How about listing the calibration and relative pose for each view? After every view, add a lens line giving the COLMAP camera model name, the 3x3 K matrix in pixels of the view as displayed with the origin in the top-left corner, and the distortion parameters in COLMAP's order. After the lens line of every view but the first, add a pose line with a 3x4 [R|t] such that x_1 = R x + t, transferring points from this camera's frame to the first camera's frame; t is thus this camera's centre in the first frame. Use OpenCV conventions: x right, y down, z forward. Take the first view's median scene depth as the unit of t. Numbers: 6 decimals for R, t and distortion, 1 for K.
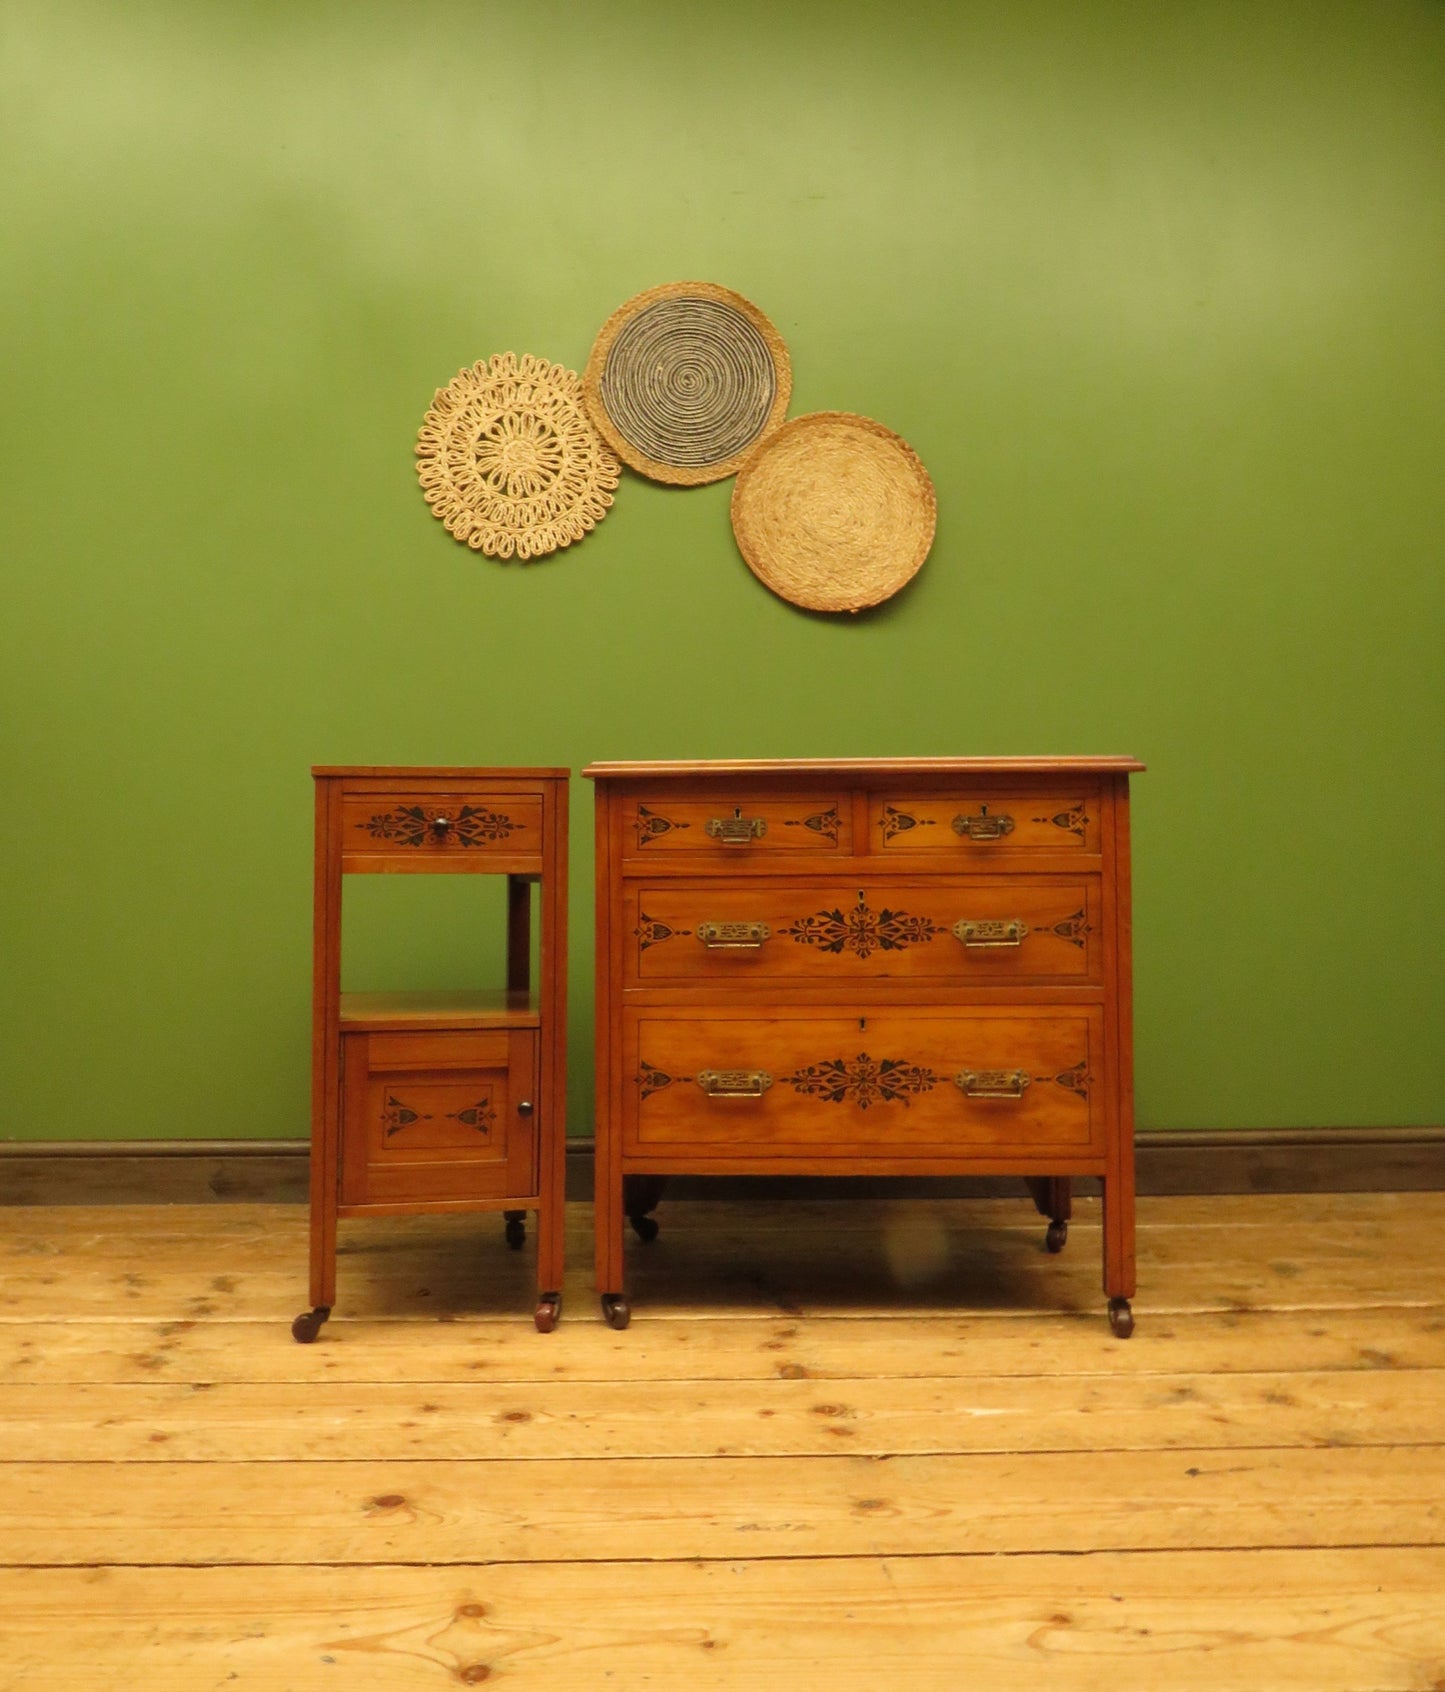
lens RADIAL K [[1416.1, 0, 712.9], [0, 1416.1, 778.3], [0, 0, 1]] dist [-0.069788, 0.022353]
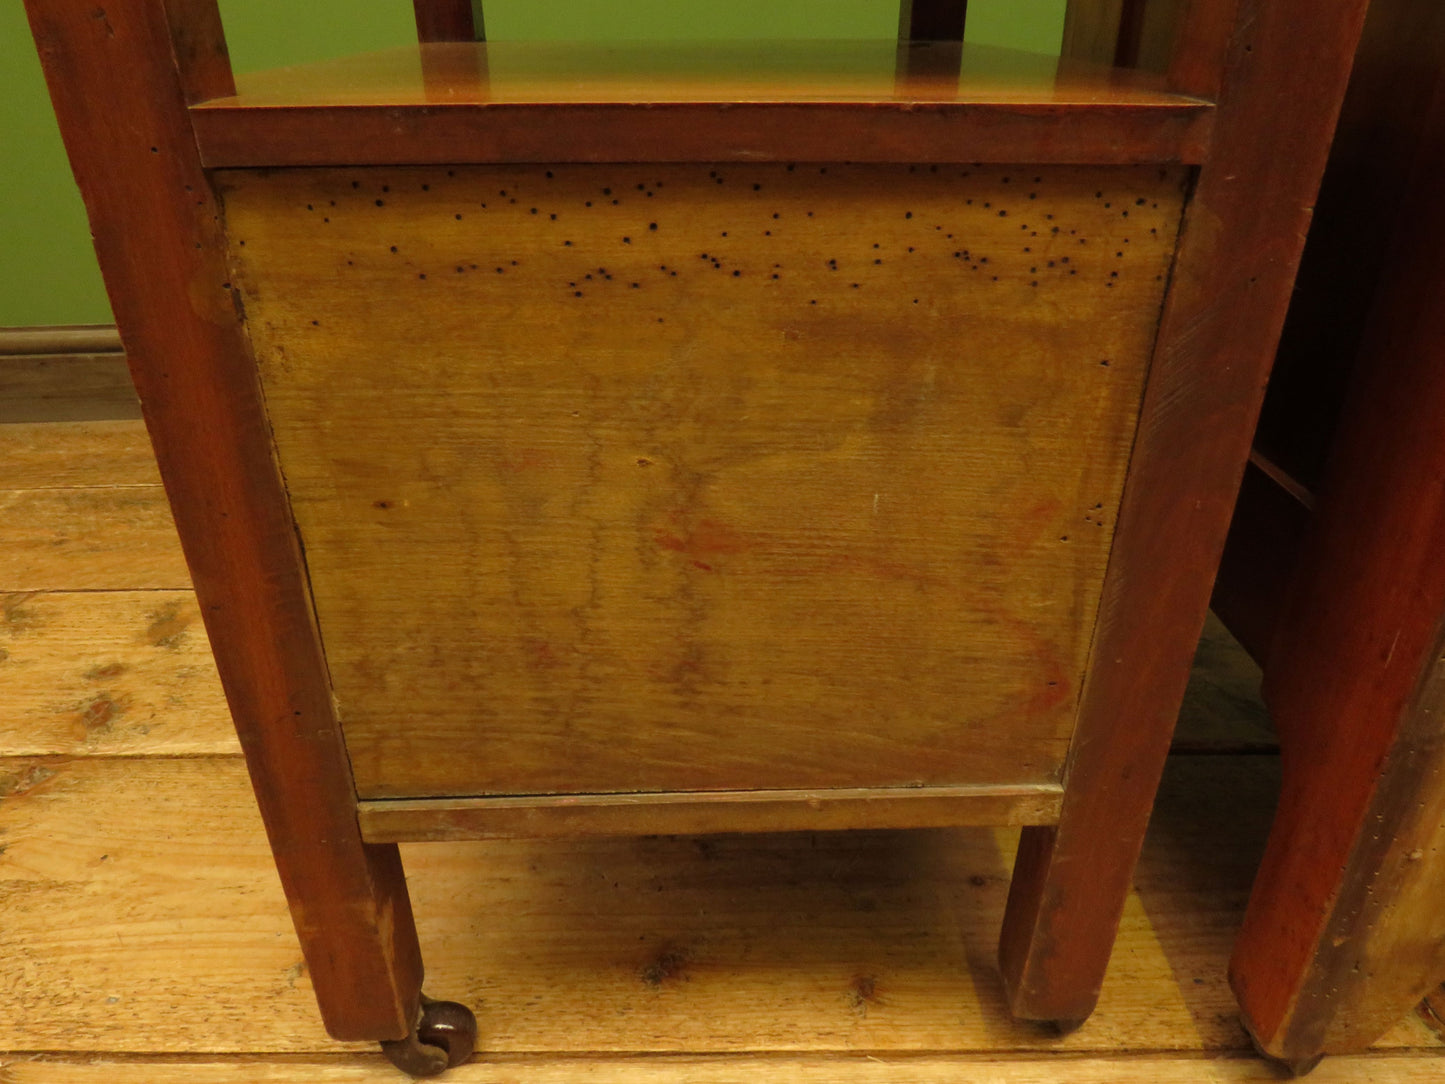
lens RADIAL K [[1019.8, 0, 723.5], [0, 1019.8, 563.6], [0, 0, 1]] dist [-0.036891, 0.008070]
pose [[0.999380, 0.017342, -0.030626, -0.130829], [0.000976, 0.856174, 0.516687, 0.148628], [0.035182, -0.516396, 0.855627, 0.733501]]
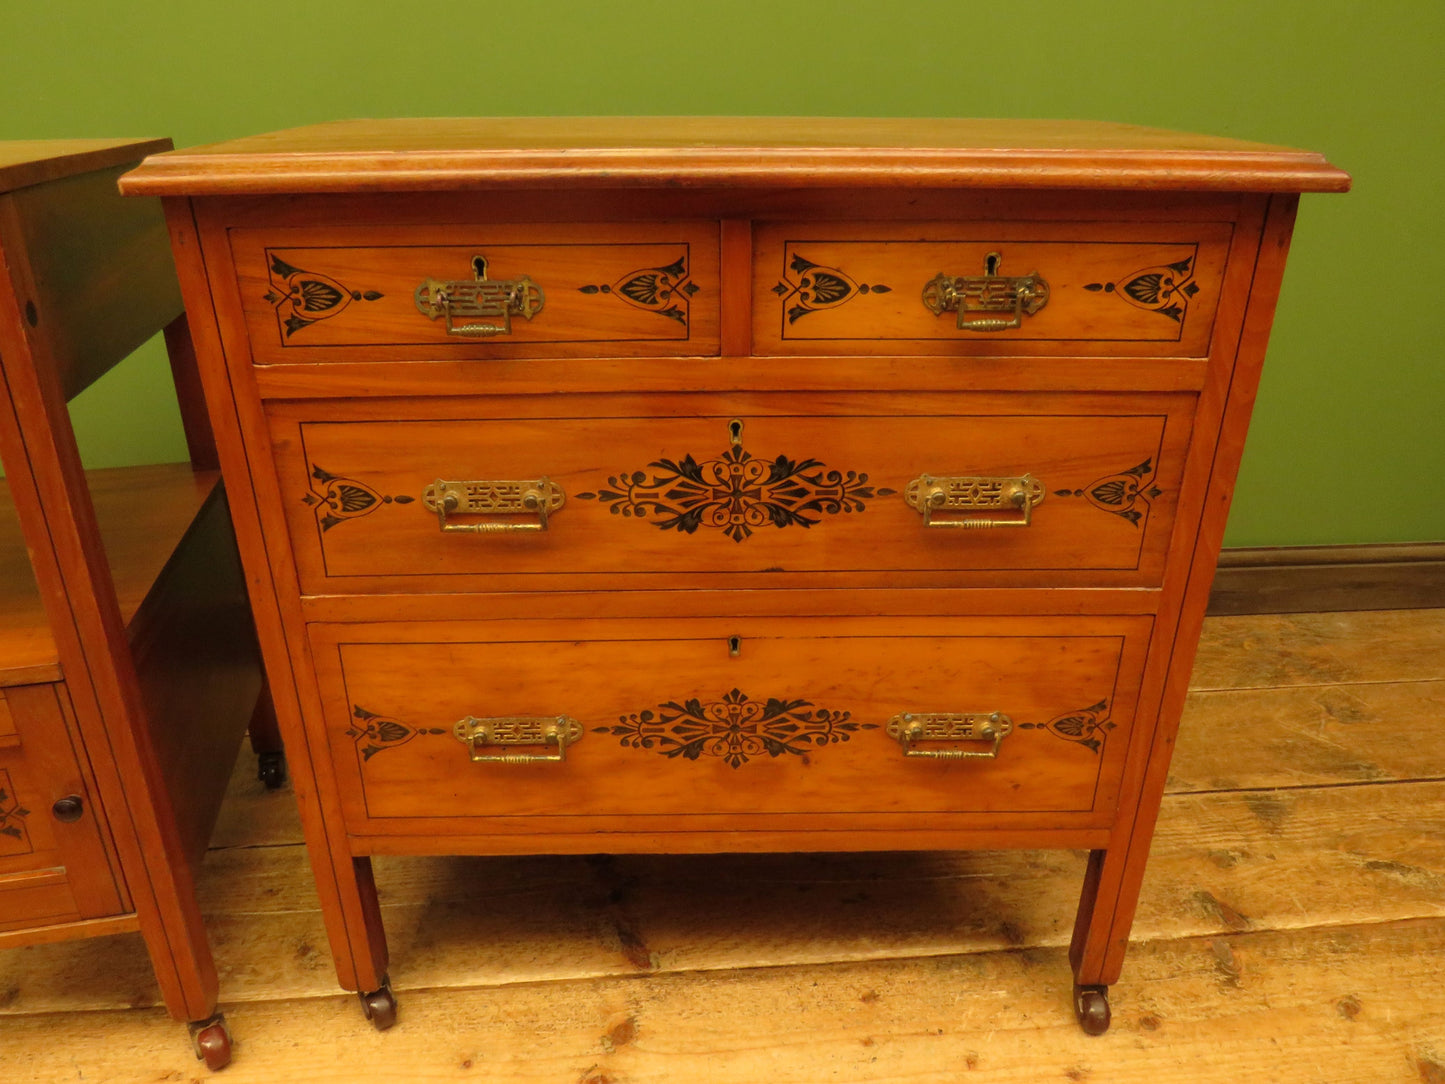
lens RADIAL K [[1019.8, 0, 725.1], [0, 1019.8, 566.1], [0, 0, 1]] dist [-0.036891, 0.008070]
pose [[0.998207, -0.020233, 0.056339, 0.079253], [-0.010202, 0.869880, 0.493159, -0.057688], [-0.058986, -0.492849, 0.868113, 0.654639]]
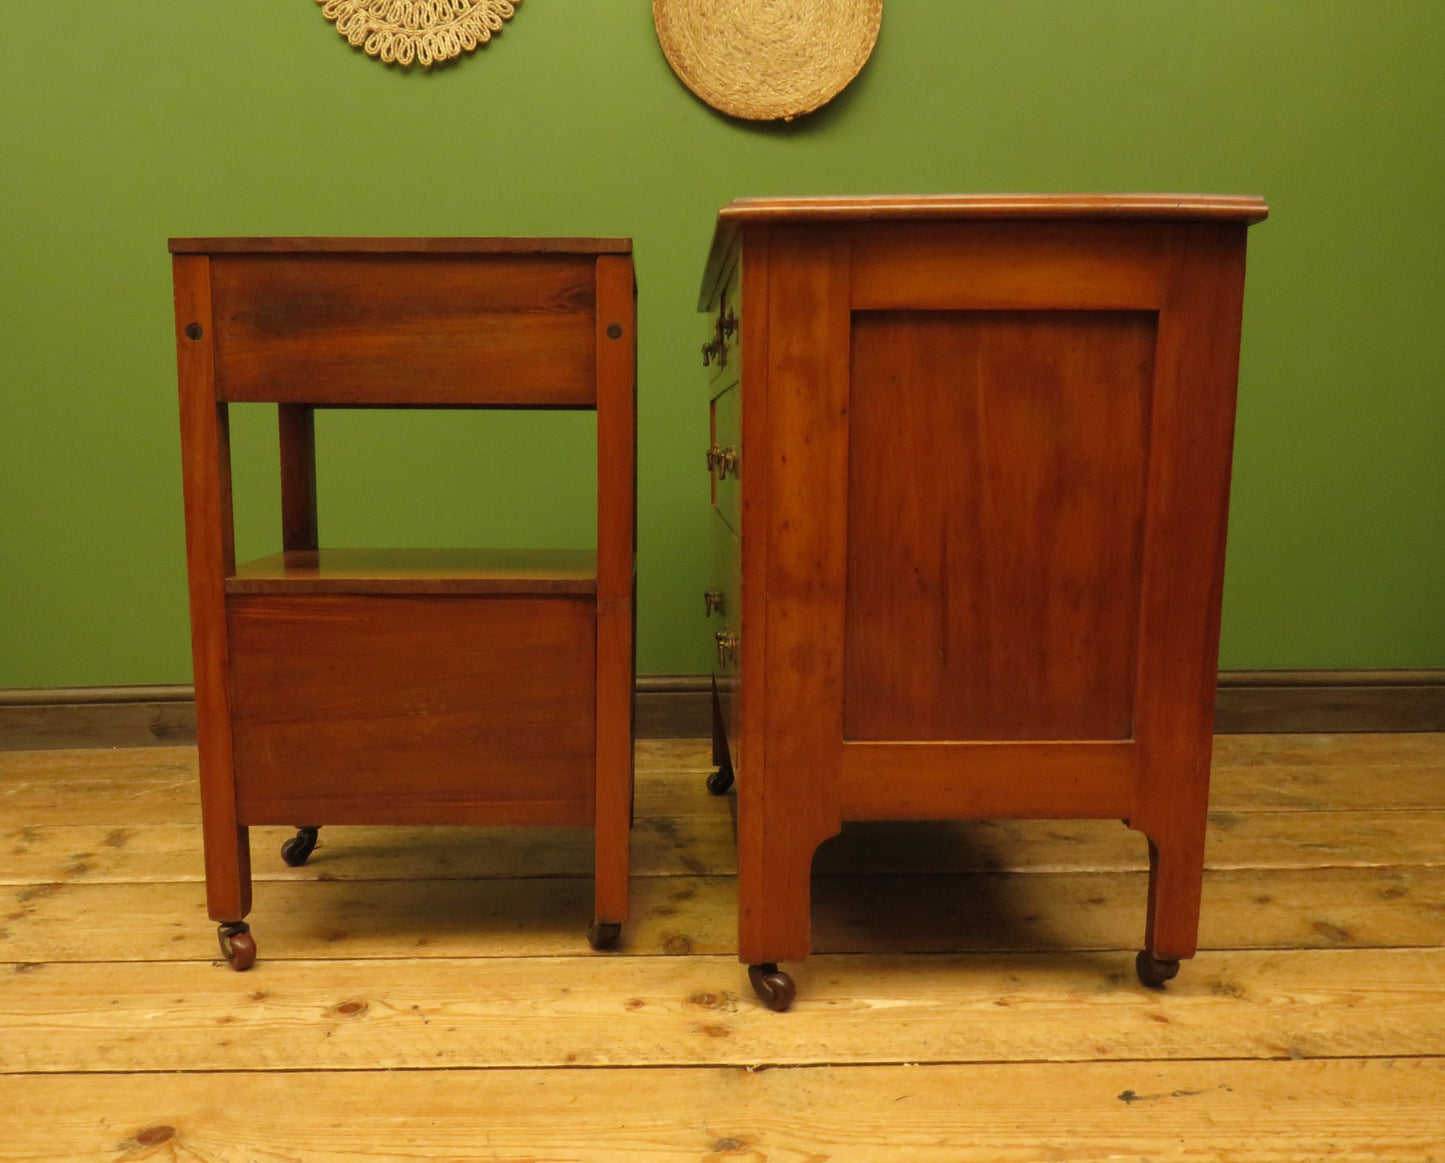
lens RADIAL K [[1136.9, 0, 698.7], [0, 1136.9, 634.0], [0, 0, 1]] dist [-0.041706, 0.000178]
pose [[0.999665, -0.005893, -0.025194, 0.081083], [0.011436, 0.974078, 0.225924, 0.056166], [0.023209, -0.226137, 0.973819, 0.299927]]
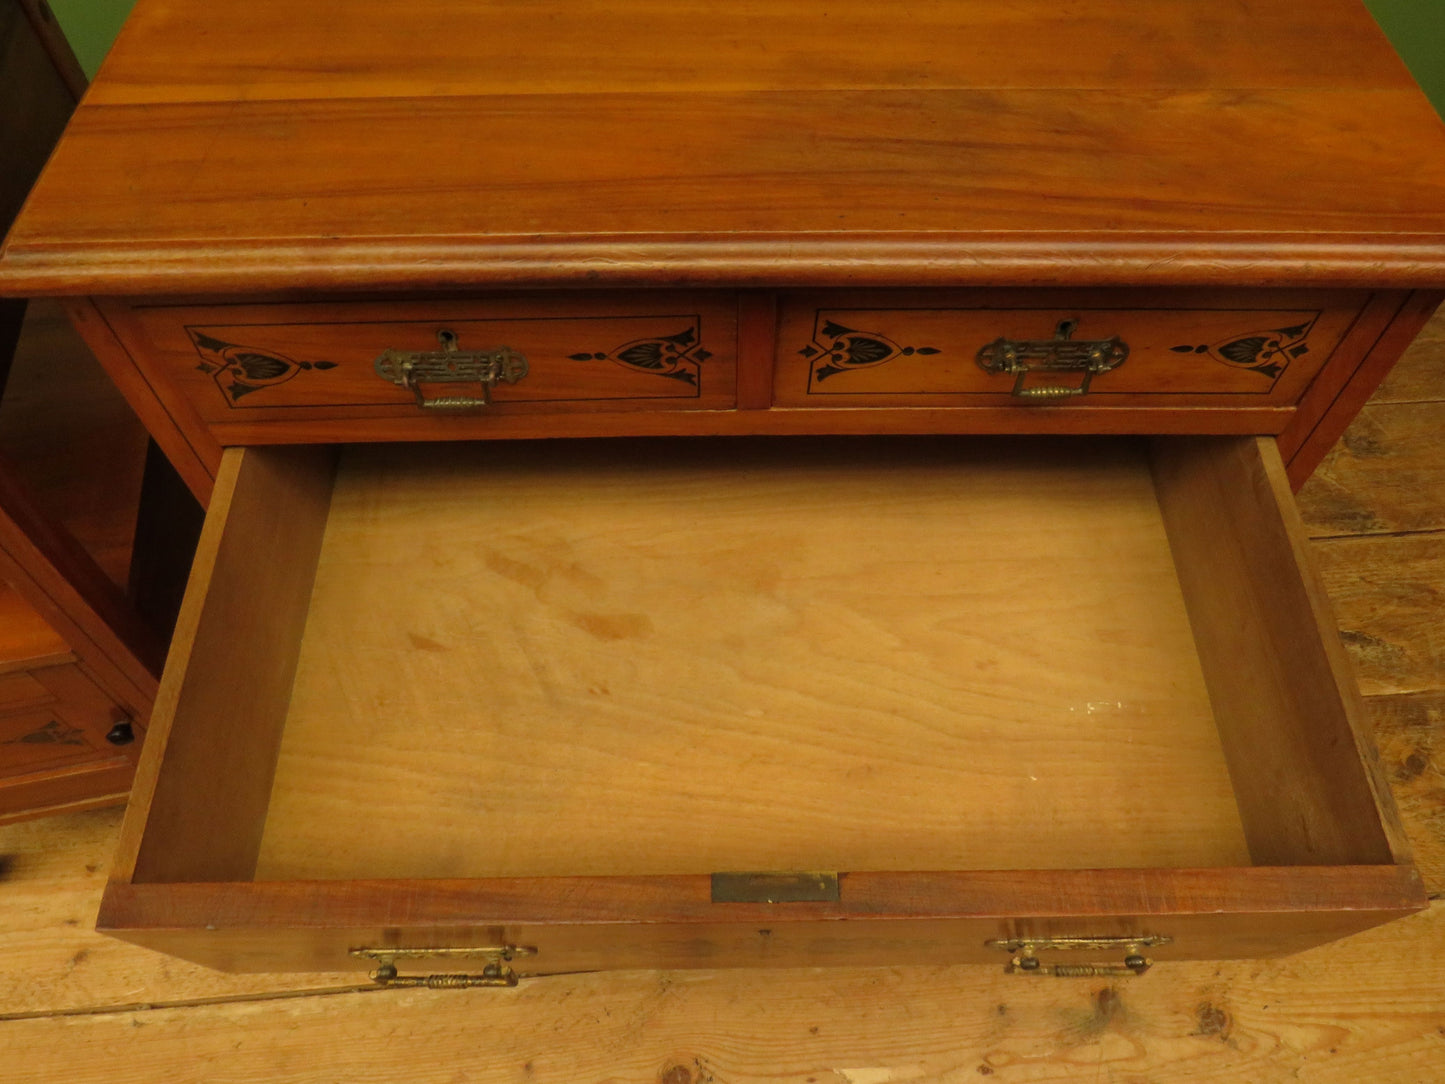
lens RADIAL K [[1019.8, 0, 722.8], [0, 1019.8, 540.8], [0, 0, 1]] dist [-0.036891, 0.008070]
pose [[0.998731, -0.037119, 0.034032, 0.083263], [-0.010382, 0.509509, 0.860403, -0.193219], [-0.049277, -0.859664, 0.508477, 0.809877]]
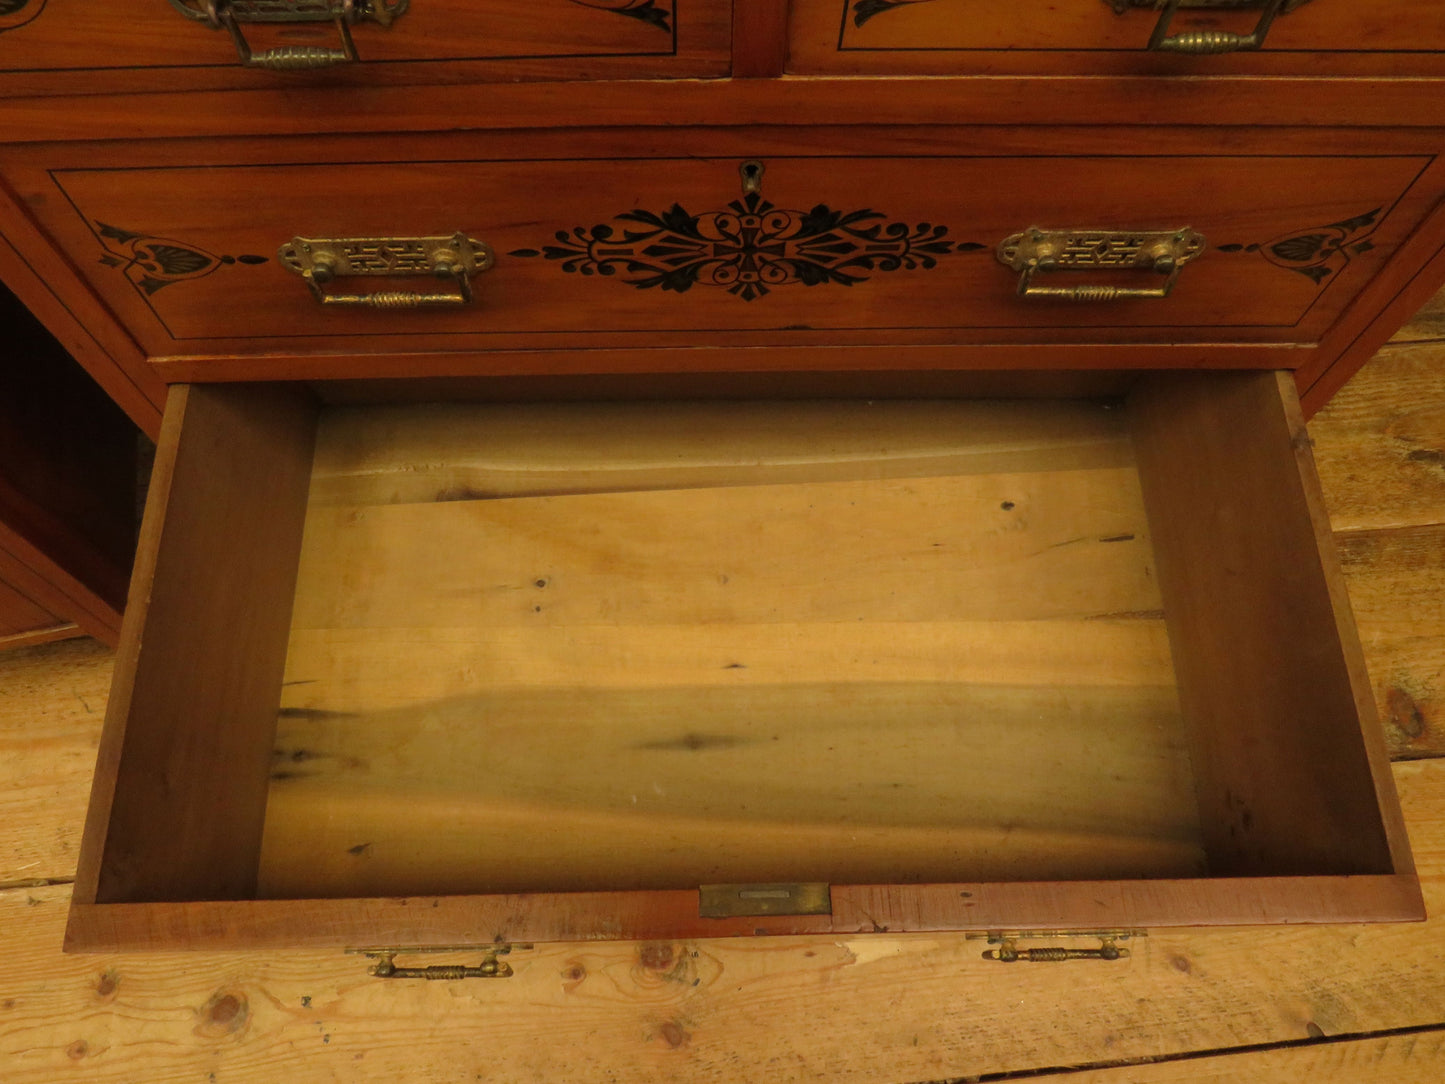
lens RADIAL K [[1019.8, 0, 718.9], [0, 1019.8, 535.5], [0, 0, 1]] dist [-0.036891, 0.008070]
pose [[0.998001, -0.046052, 0.043281, 0.083882], [-0.022812, 0.376177, 0.926267, -0.101369], [-0.058938, -0.925403, 0.374374, 0.839125]]
